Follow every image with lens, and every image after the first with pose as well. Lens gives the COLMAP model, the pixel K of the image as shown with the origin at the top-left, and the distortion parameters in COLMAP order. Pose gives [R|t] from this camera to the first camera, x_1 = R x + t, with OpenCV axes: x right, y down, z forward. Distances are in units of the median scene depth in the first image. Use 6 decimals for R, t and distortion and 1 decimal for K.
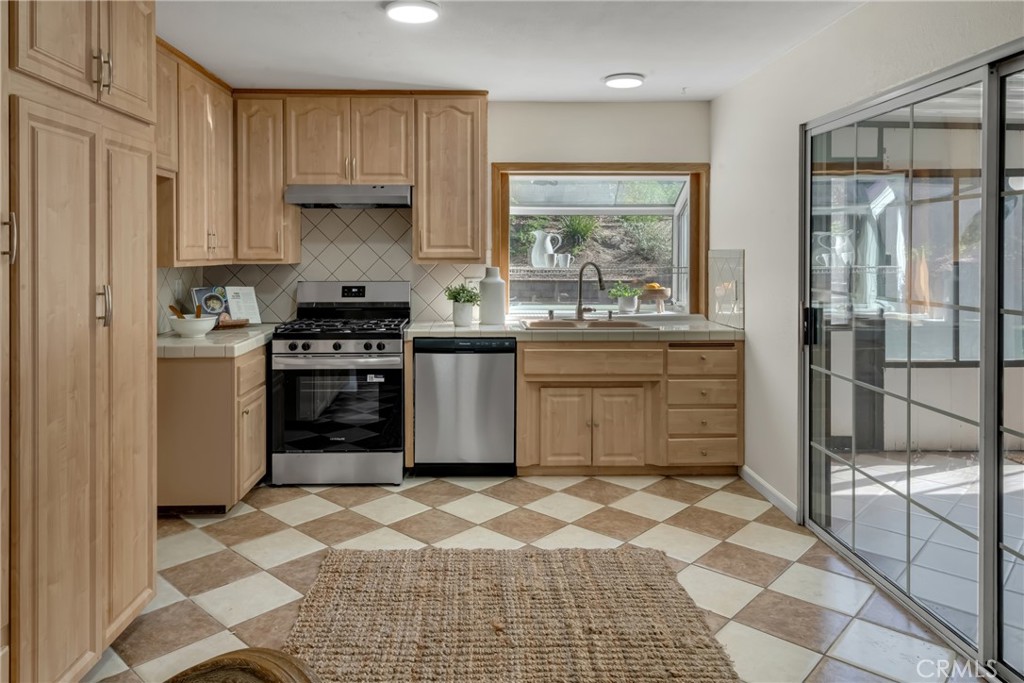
lens RADIAL K [[686.2, 0, 511.4], [0, 686.2, 326.5], [0, 0, 1]] dist [-0.002370, 0.034312]
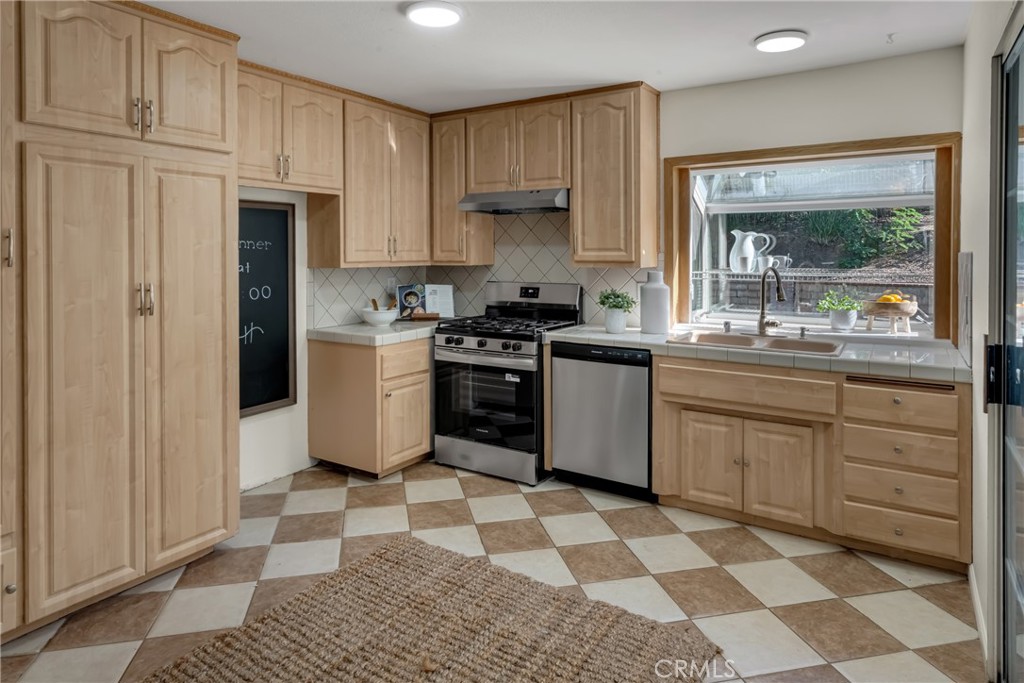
lens RADIAL K [[621.4, 0, 510.3], [0, 621.4, 309.5], [0, 0, 1]] dist [0.010220, 0.002402]
pose [[0.823124, 0.050884, -0.565577, 0.307892], [-0.060216, 0.998183, 0.002169, -0.027148], [0.564660, 0.032271, 0.824693, 0.217154]]
